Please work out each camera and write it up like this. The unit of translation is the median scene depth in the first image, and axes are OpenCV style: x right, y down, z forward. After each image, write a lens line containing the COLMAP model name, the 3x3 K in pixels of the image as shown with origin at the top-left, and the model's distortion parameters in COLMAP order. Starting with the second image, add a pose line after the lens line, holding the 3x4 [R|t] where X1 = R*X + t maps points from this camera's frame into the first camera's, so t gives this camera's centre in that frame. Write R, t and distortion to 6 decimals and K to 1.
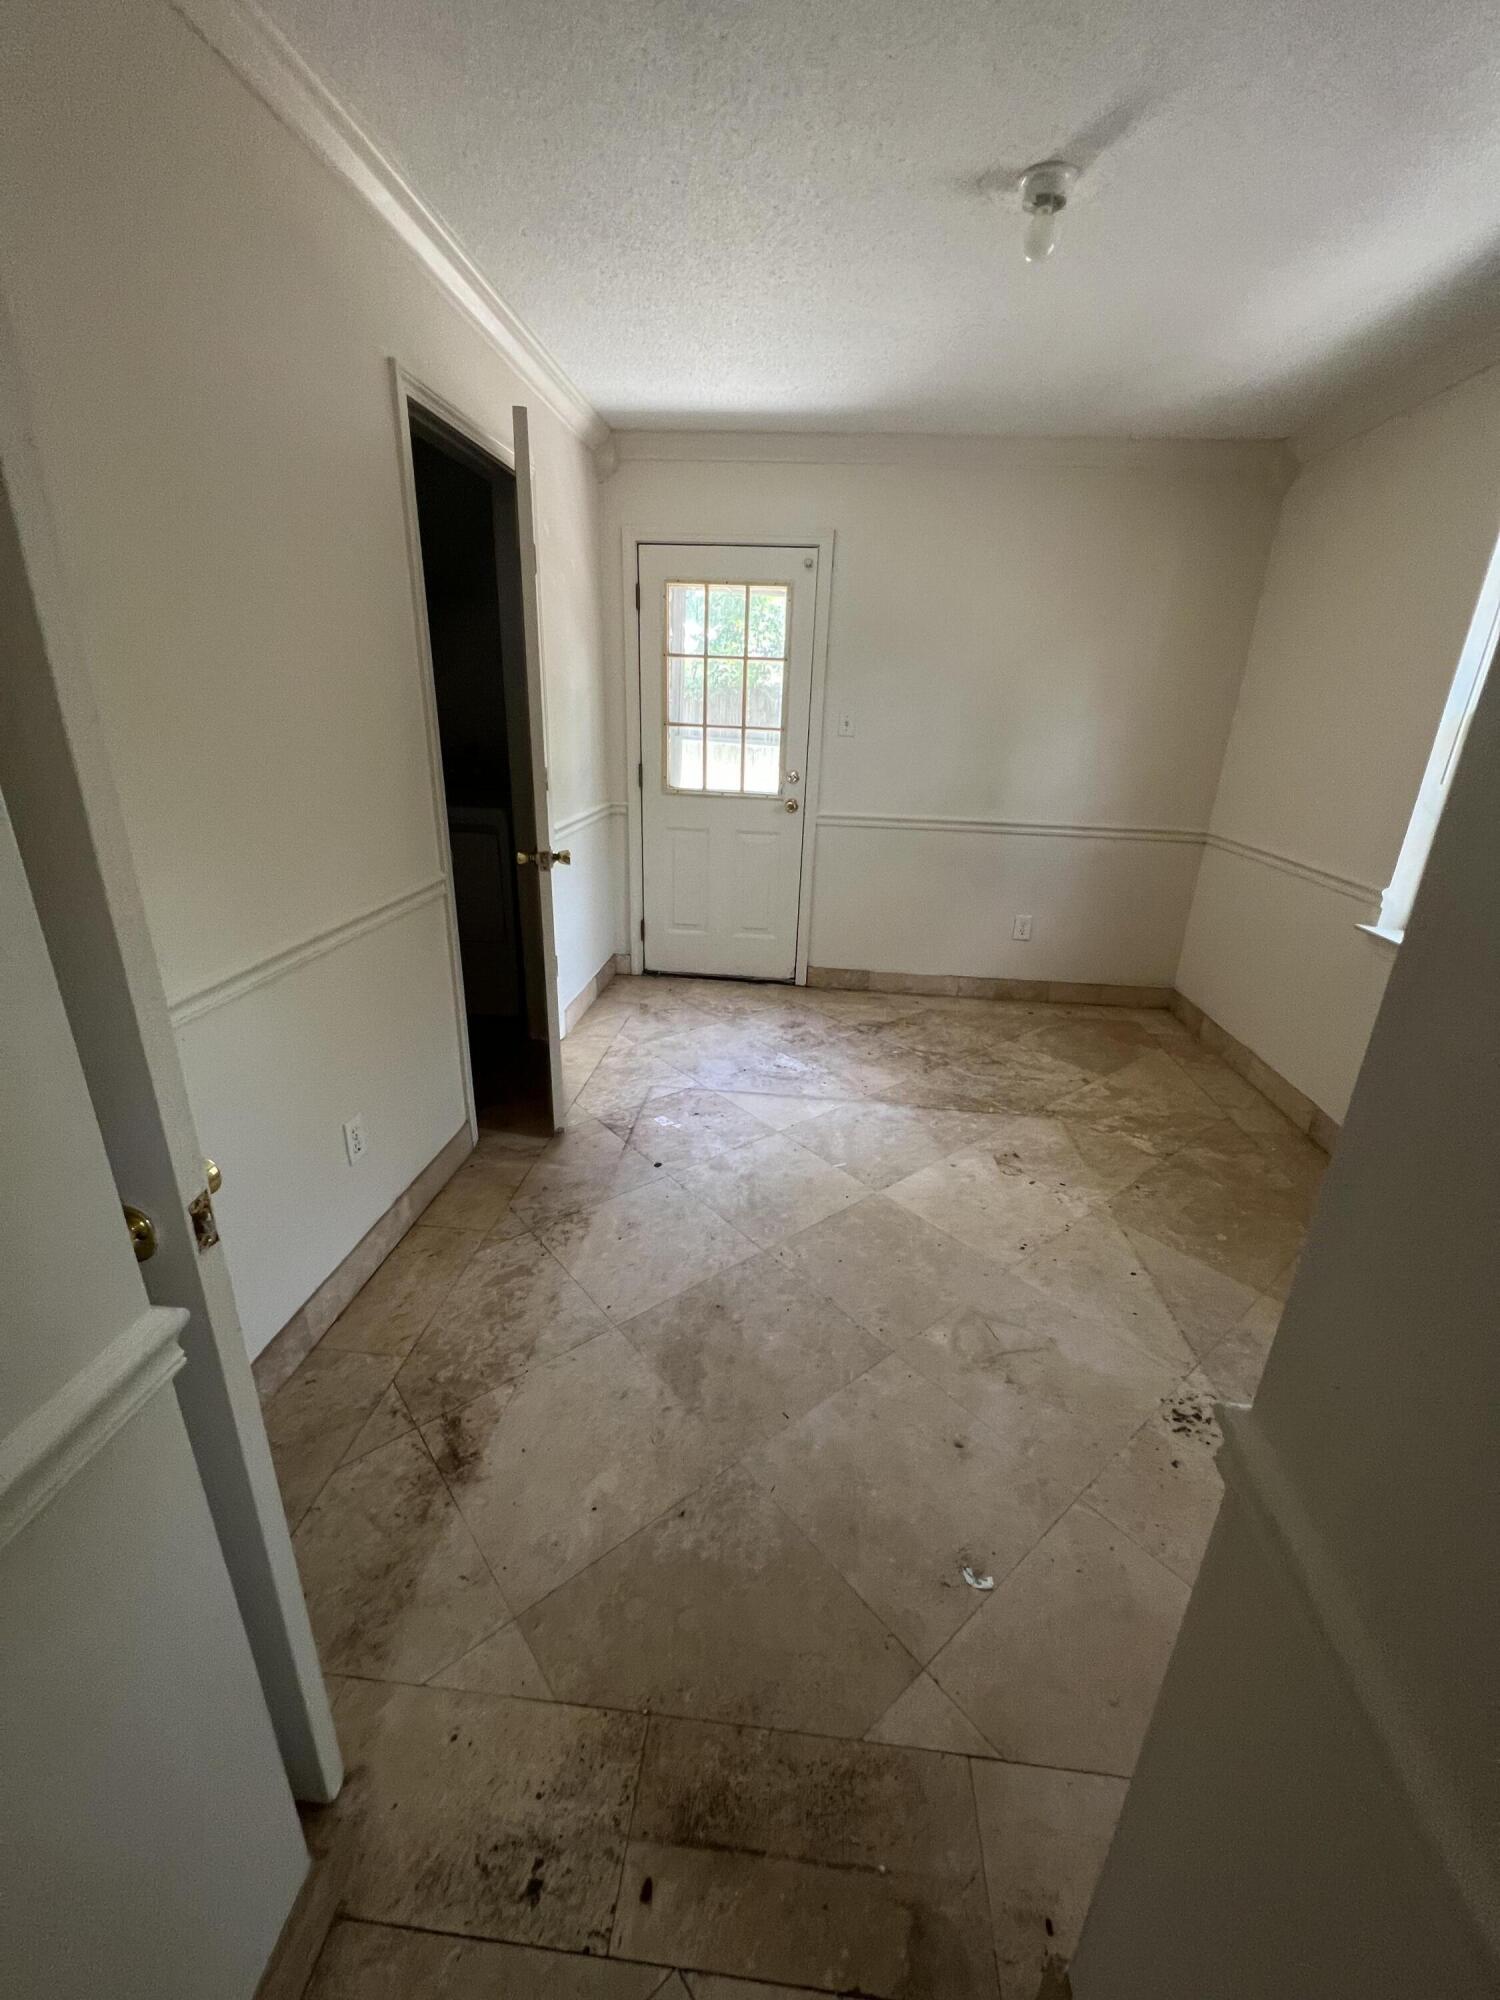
lens RADIAL K [[803.9, 0, 755.7], [0, 803.9, 995.1], [0, 0, 1]] dist [-0.002595, 0.001085]
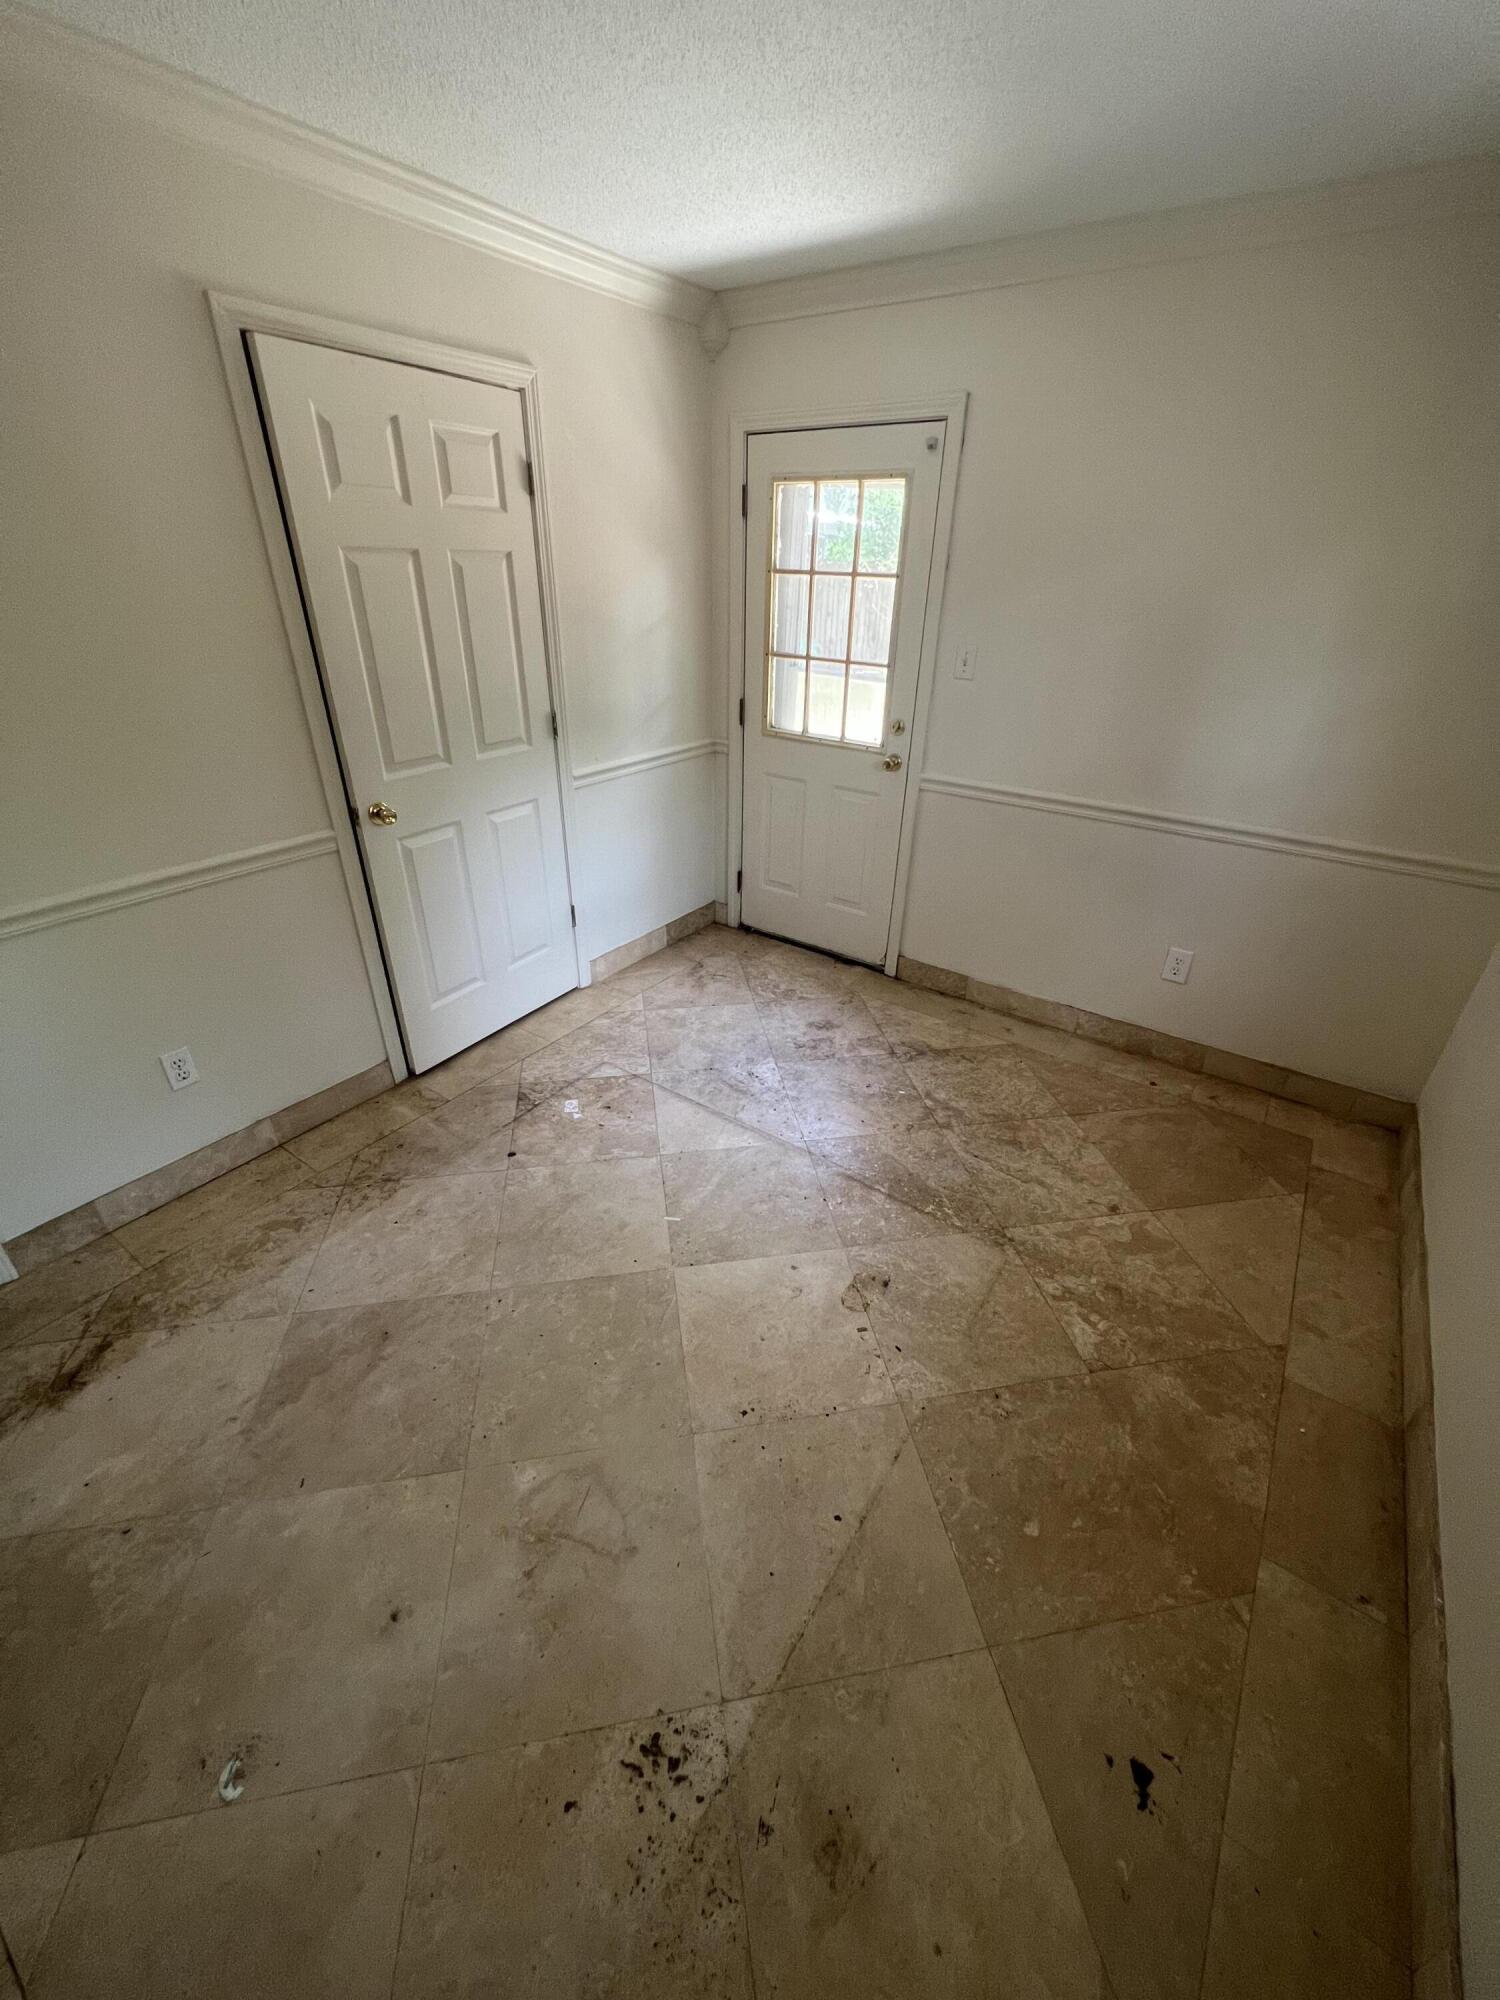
lens RADIAL K [[803.9, 0, 746.5], [0, 803.9, 996.9], [0, 0, 1]] dist [-0.002595, 0.001085]
pose [[0.866228, 0.223181, -0.447033, 0.367892], [-0.161994, 0.971814, 0.171277, -0.132052], [0.472659, -0.075948, 0.877967, 0.213873]]
